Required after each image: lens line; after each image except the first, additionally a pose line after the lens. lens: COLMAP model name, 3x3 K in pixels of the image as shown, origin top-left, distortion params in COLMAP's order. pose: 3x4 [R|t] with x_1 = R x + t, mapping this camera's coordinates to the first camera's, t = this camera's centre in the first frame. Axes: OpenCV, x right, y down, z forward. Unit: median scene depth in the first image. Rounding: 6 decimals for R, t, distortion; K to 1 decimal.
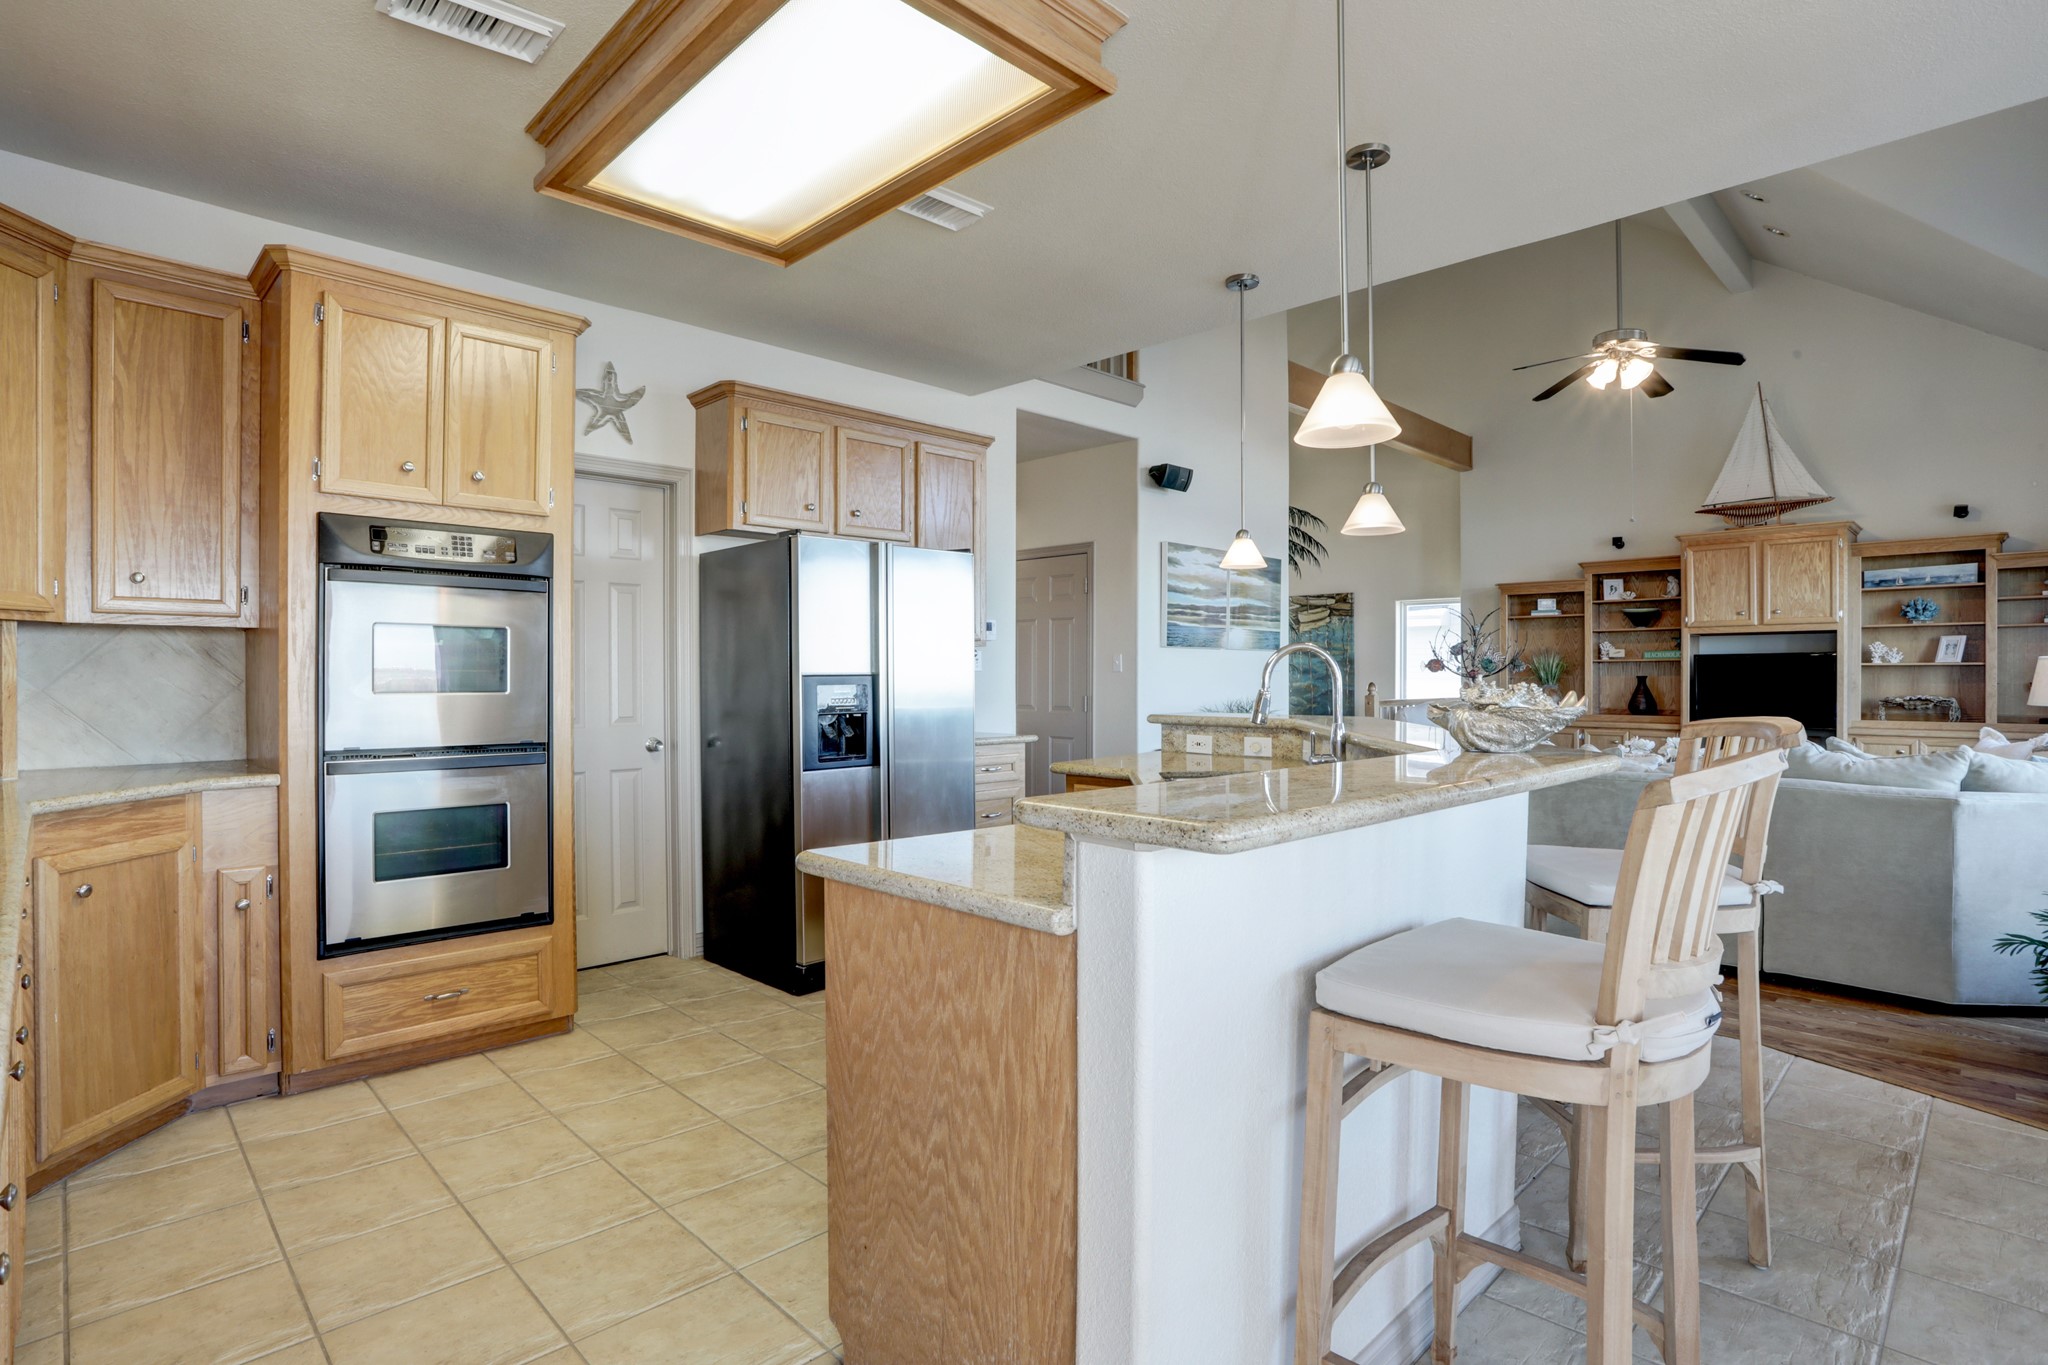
lens RADIAL K [[1022.2, 0, 1024.0], [0, 1022.2, 682.5], [0, 0, 1]] dist [0.000220, 0.000316]
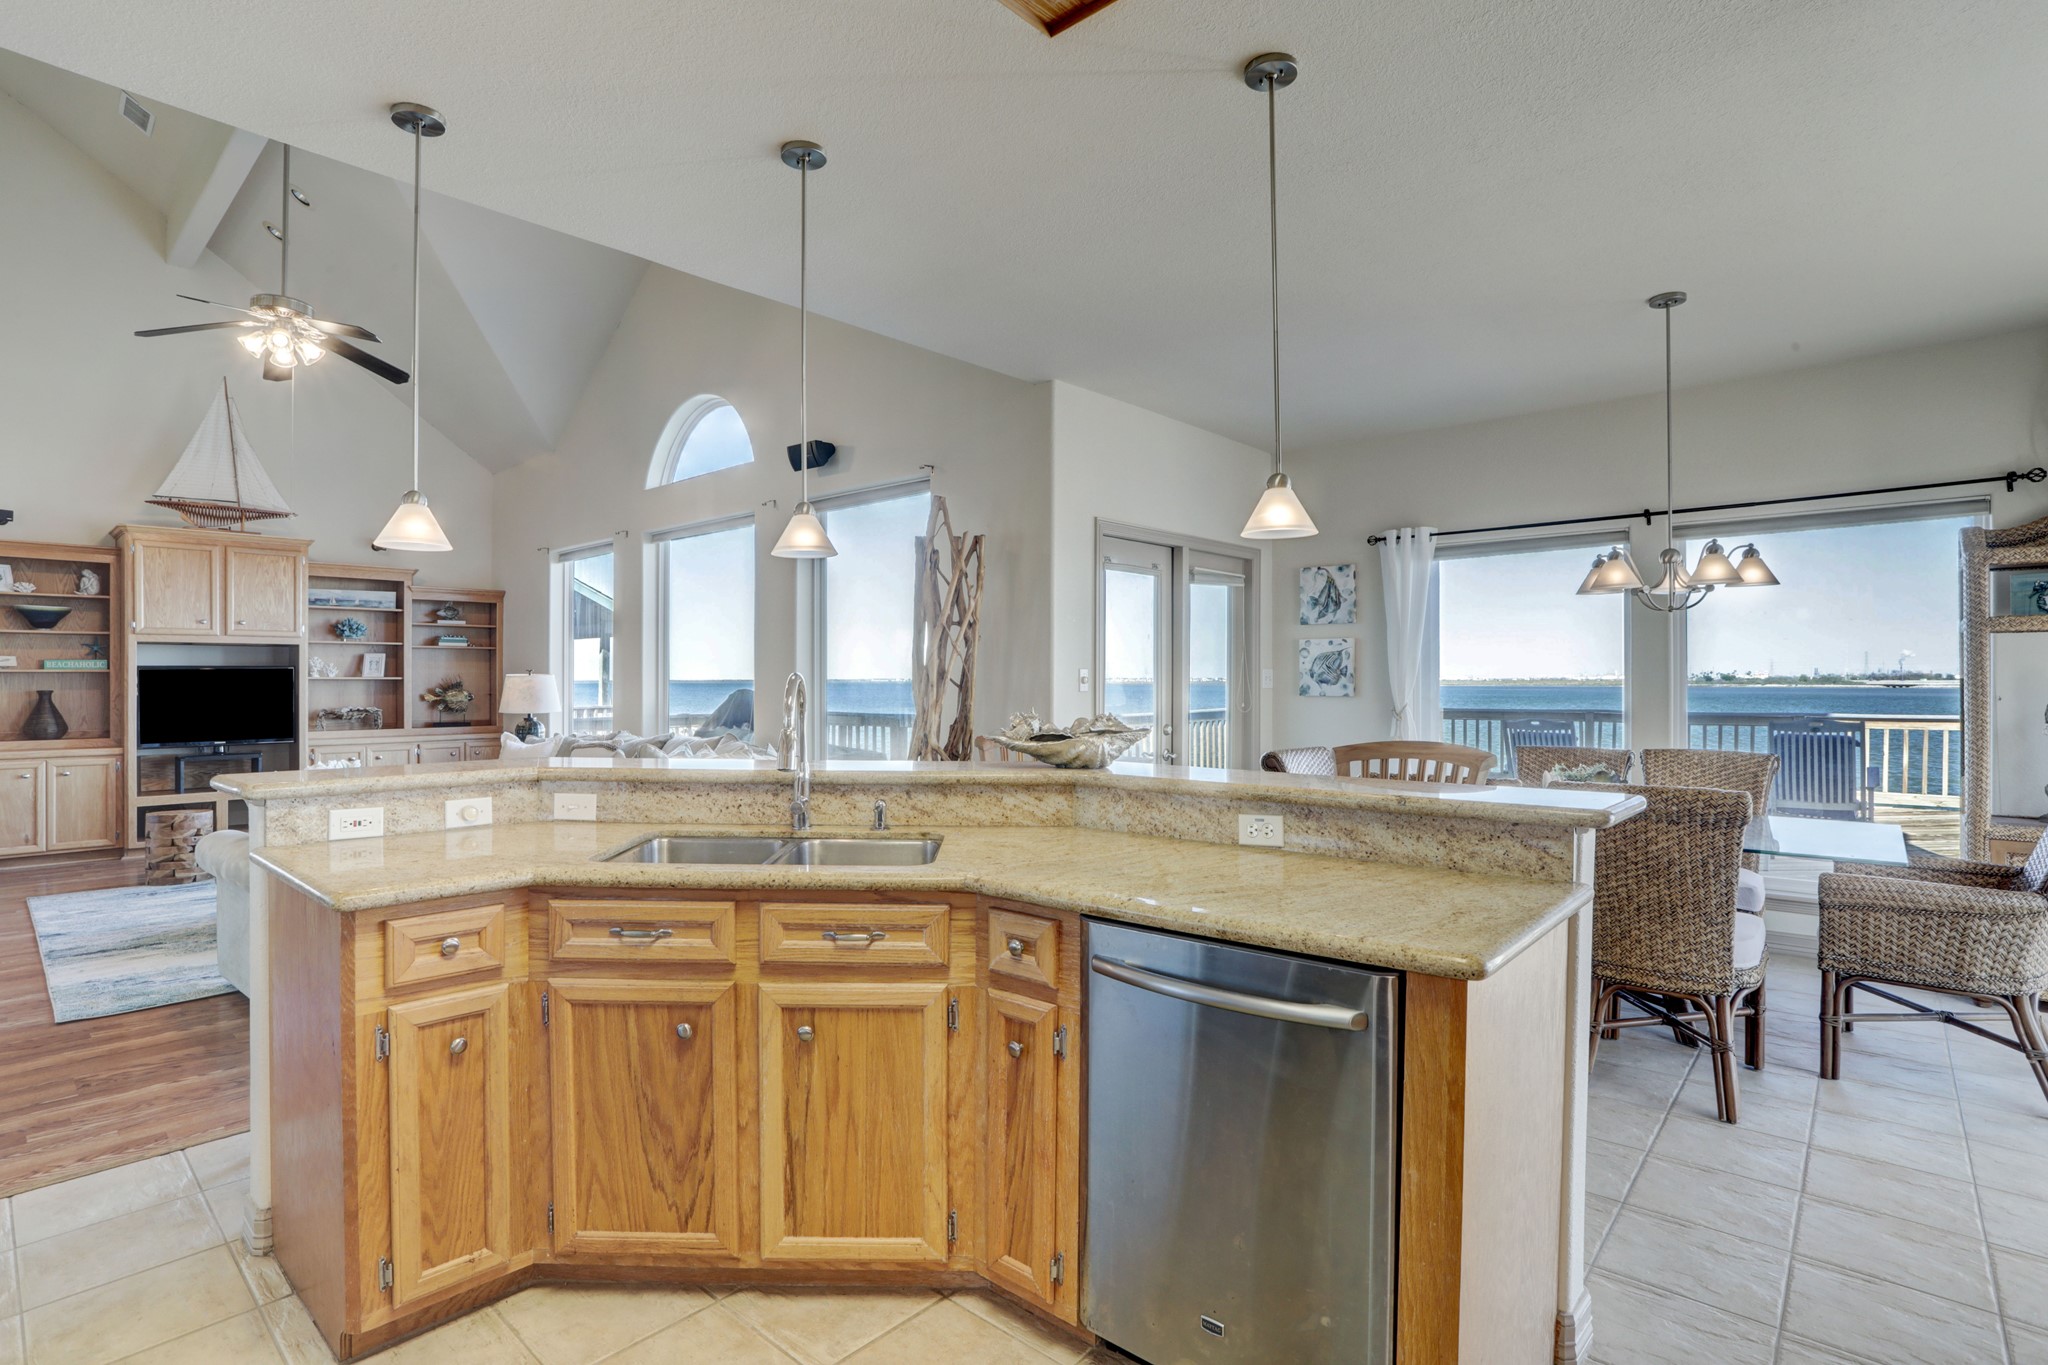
lens RADIAL K [[1006.1, 0, 1018.6], [0, 1006.1, 673.6], [0, 0, 1]] dist [-0.028019, 0.000045]
pose [[-0.054467, 0.005573, 0.998500, -0.229719], [0.007485, 0.999959, -0.005173, -0.012008], [-0.998487, 0.007192, -0.054507, 0.335290]]
